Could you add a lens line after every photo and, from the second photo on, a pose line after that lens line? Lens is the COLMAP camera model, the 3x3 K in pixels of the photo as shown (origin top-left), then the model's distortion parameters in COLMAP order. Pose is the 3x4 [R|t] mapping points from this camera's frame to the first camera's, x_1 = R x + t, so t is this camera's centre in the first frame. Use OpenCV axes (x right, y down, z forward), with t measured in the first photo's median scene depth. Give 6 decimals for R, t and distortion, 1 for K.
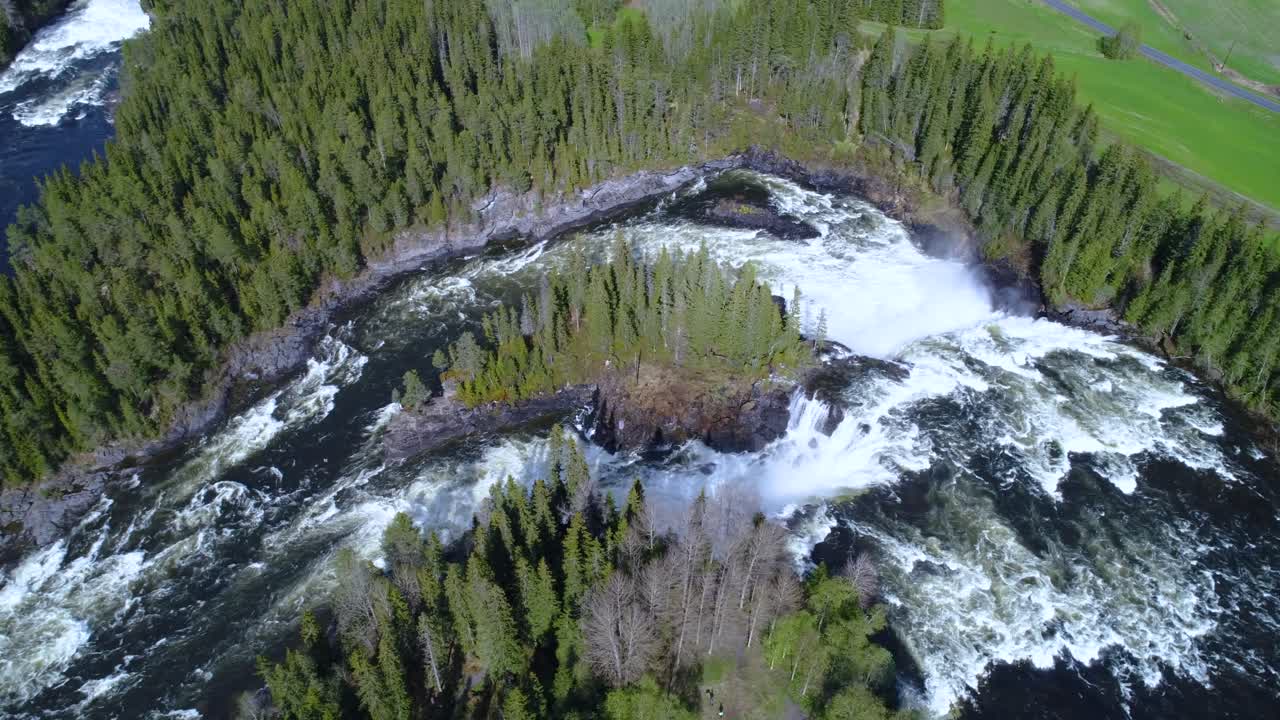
lens RADIAL K [[896.1, 0, 640.0], [0, 896.1, 360.0], [0, 0, 1]] dist [0.002097, 0.000454]
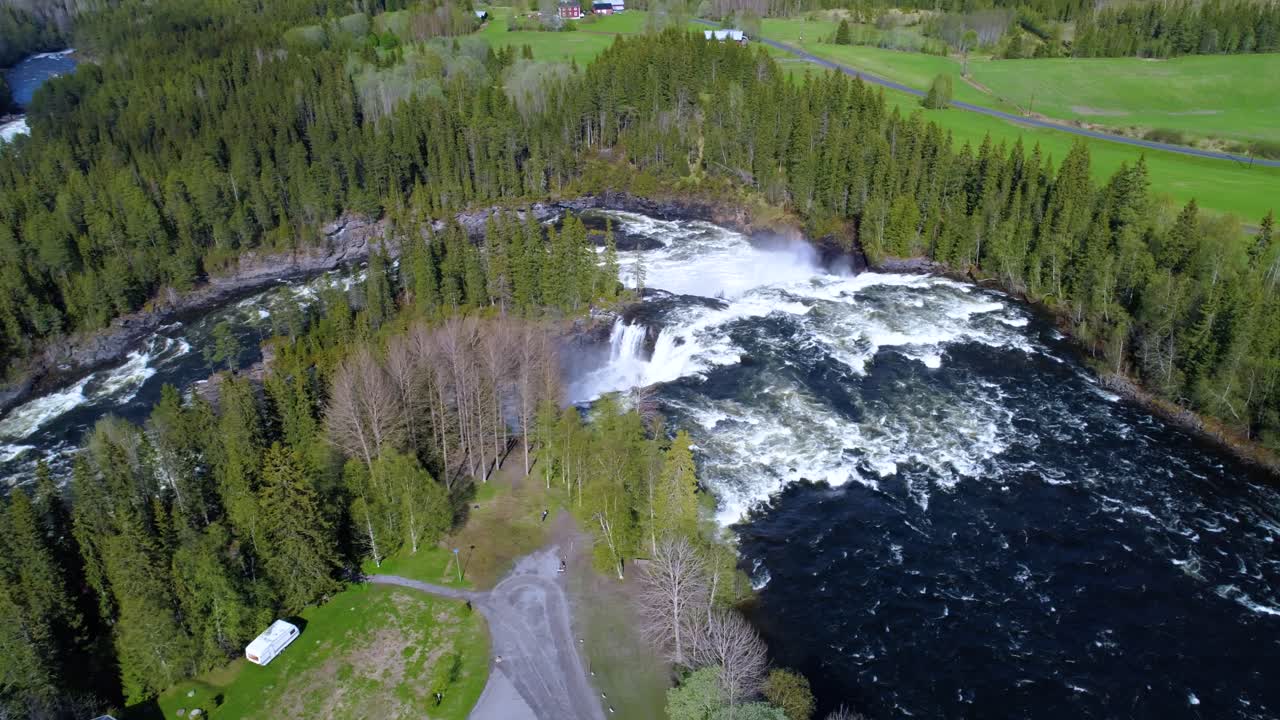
lens RADIAL K [[912.1, 0, 640.0], [0, 912.1, 360.0], [0, 0, 1]] dist [0.000713, -0.001016]
pose [[0.997180, -0.042385, 0.061938, 0.109382], [0.056472, 0.967305, -0.247247, 0.262985], [-0.049433, 0.250047, 0.966971, 0.021201]]
